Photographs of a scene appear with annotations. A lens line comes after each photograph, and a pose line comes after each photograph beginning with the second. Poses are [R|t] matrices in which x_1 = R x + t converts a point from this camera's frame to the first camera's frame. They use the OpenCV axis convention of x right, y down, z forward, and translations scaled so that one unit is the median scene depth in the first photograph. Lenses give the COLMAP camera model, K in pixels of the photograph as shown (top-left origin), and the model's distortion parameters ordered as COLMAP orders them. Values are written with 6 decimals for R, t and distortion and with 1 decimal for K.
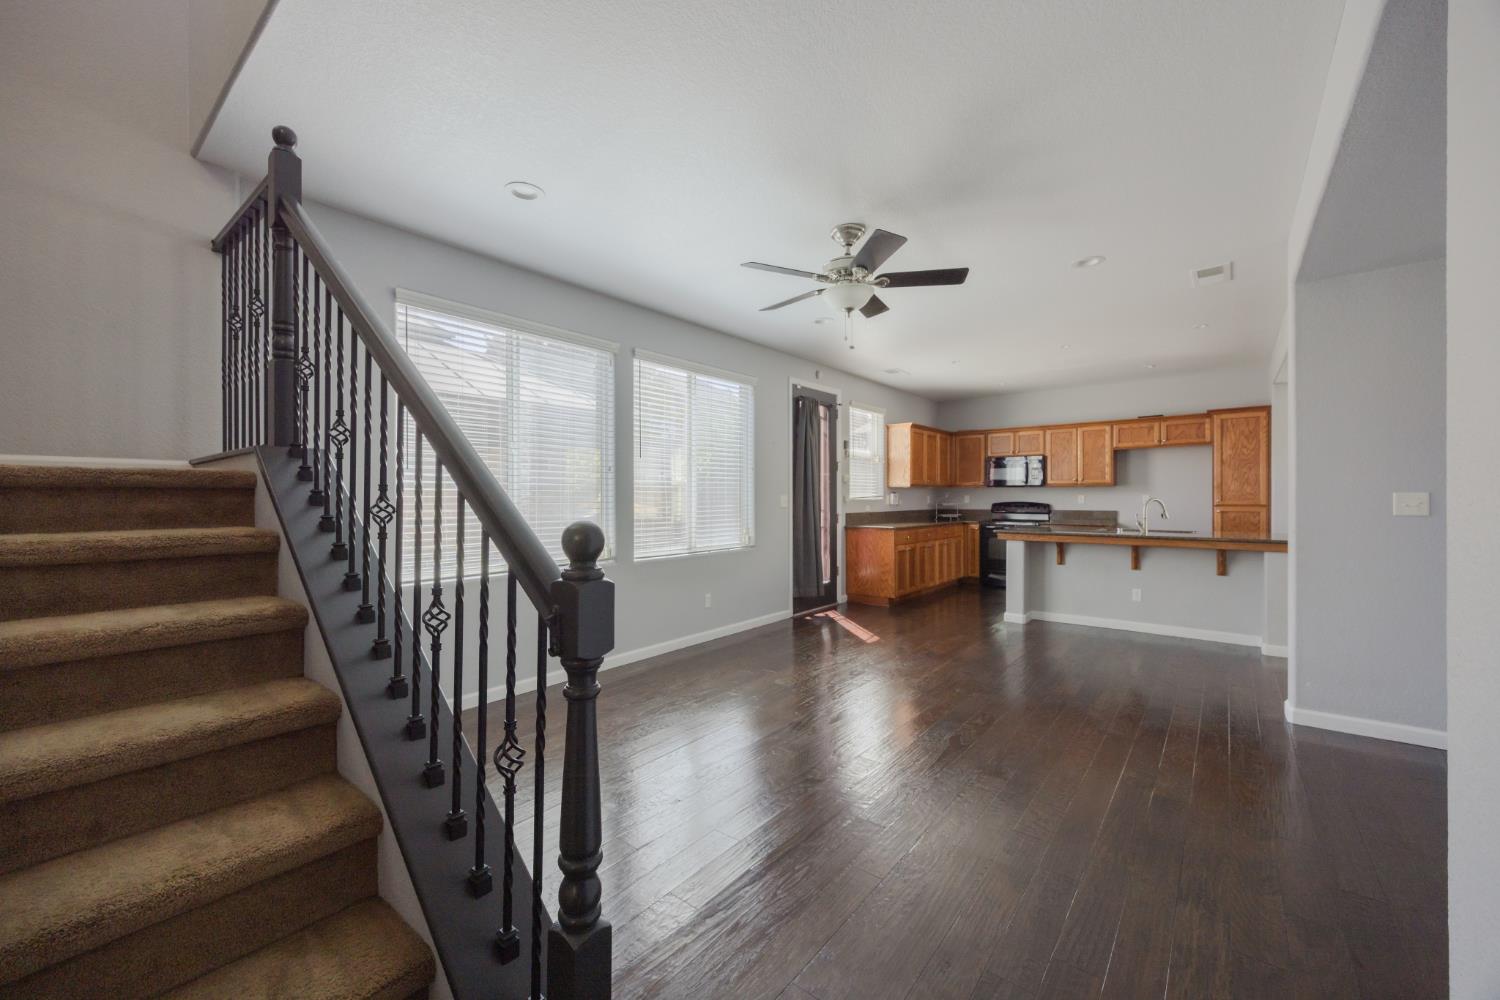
lens RADIAL K [[597.8, 0, 744.4], [0, 597.8, 499.2], [0, 0, 1]] dist [0.002881, 0.000195]
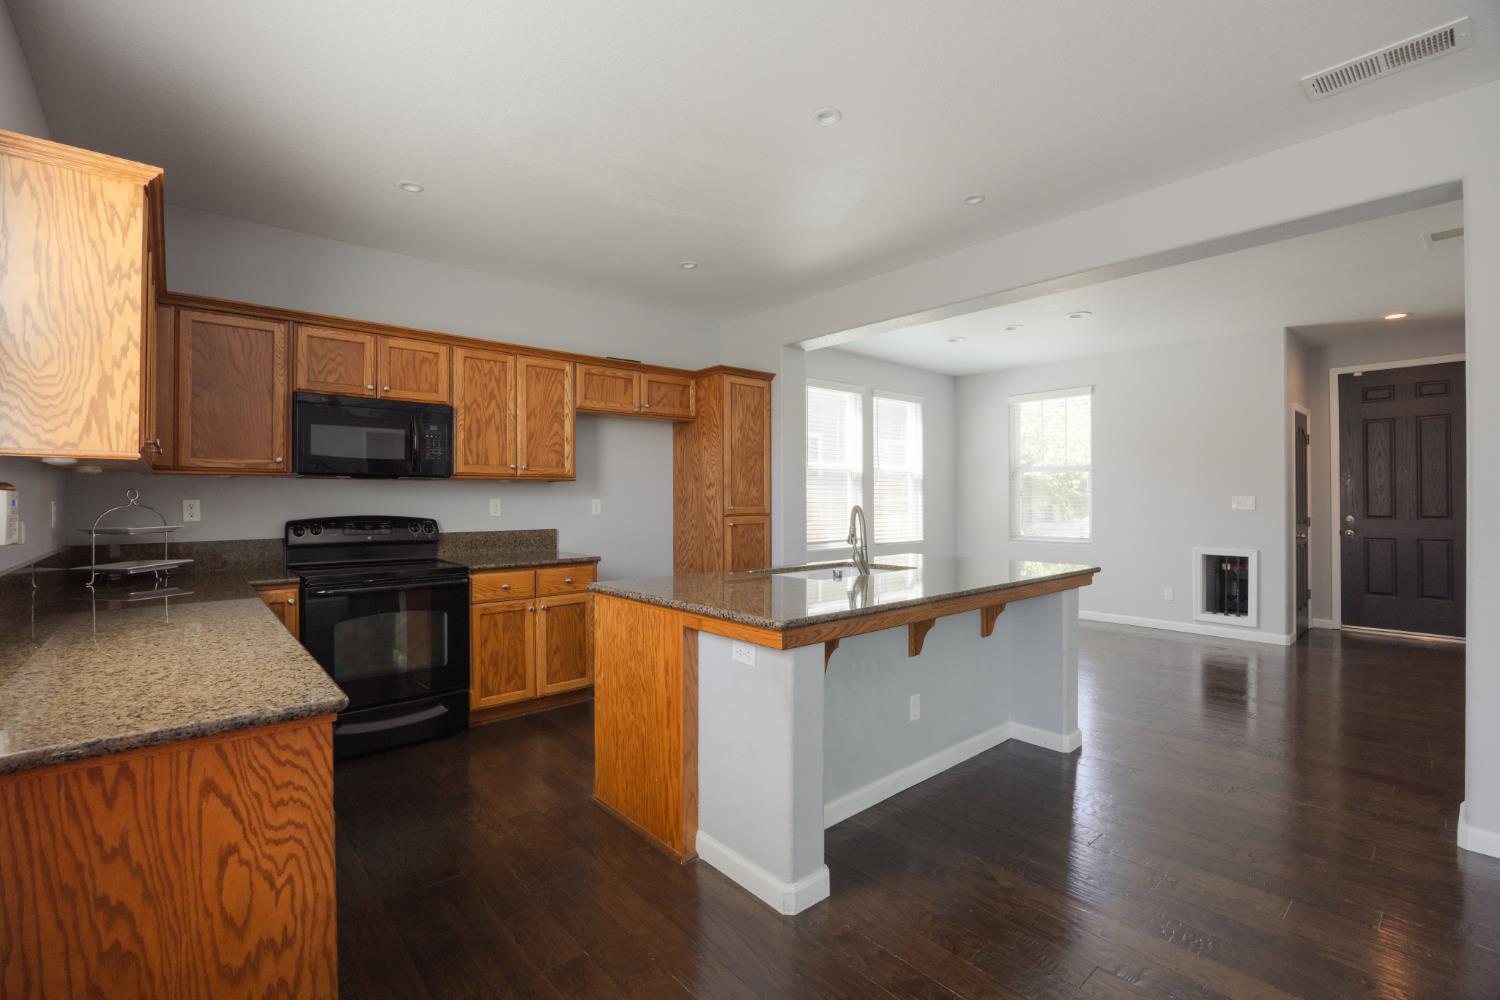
lens RADIAL K [[660.6, 0, 754.8], [0, 660.6, 498.0], [0, 0, 1]] dist [-0.015825, 0.001290]
pose [[0.169840, 0.003096, 0.985467, 0.089305], [0.005502, 0.999976, -0.004090, -0.005157], [-0.985456, 0.006117, 0.169819, 0.810830]]
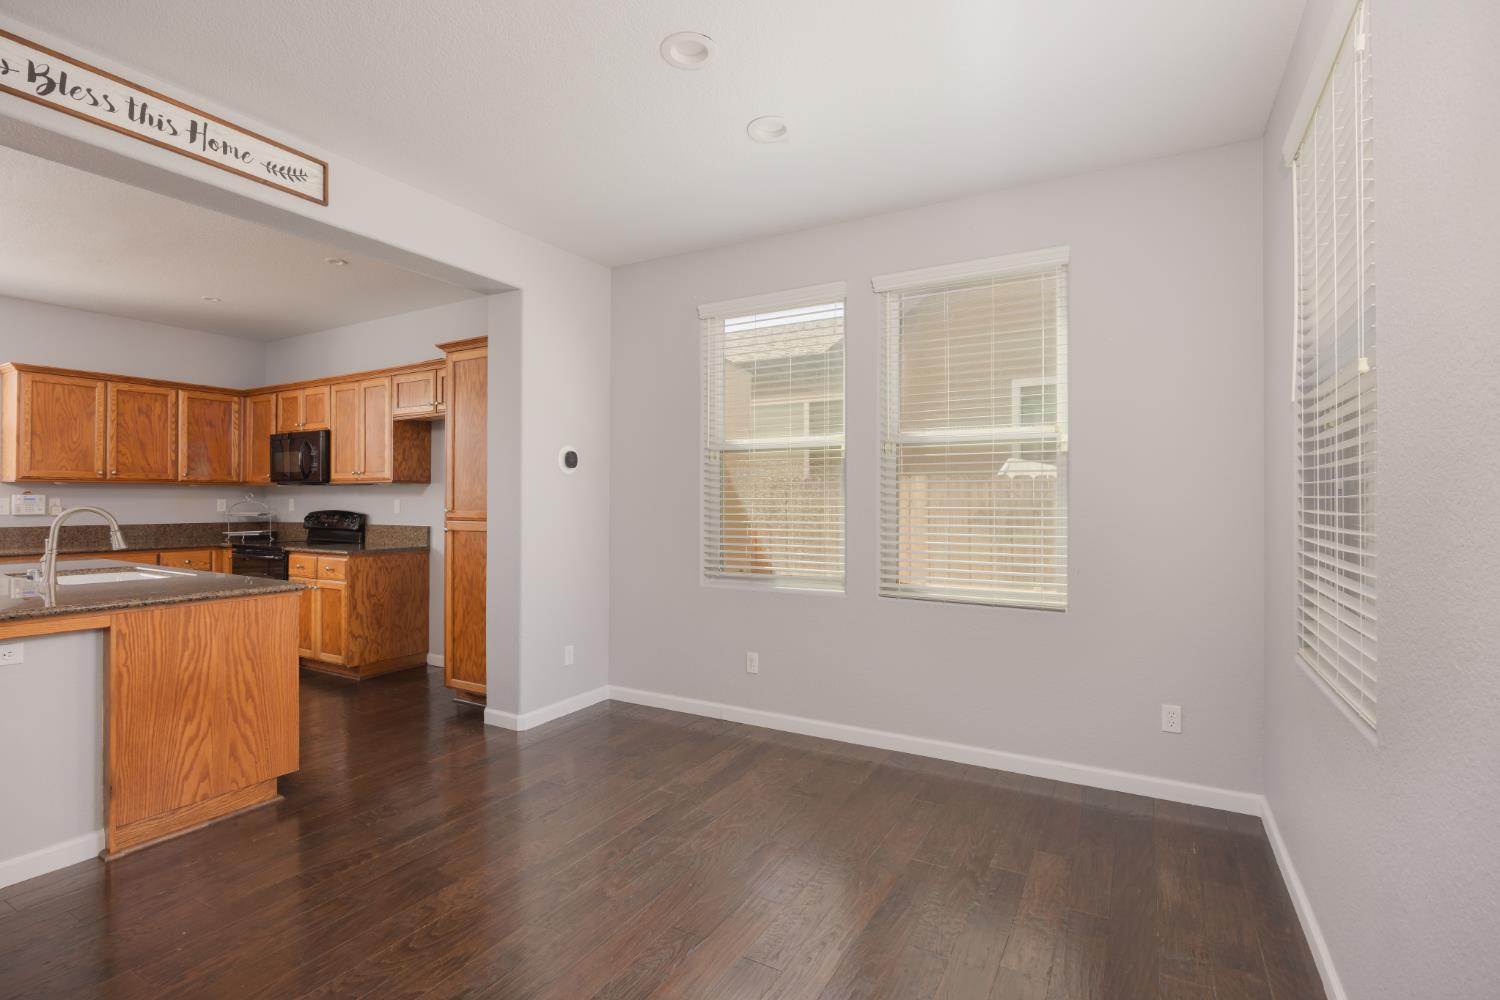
lens RADIAL K [[732.2, 0, 744.7], [0, 732.2, 497.4], [0, 0, 1]] dist [0.002688, 0.000488]
pose [[0.992034, 0.004995, 0.125871, 0.927690], [-0.004257, 0.999972, -0.006135, -0.006403], [-0.125898, 0.005550, 0.992028, 0.286986]]
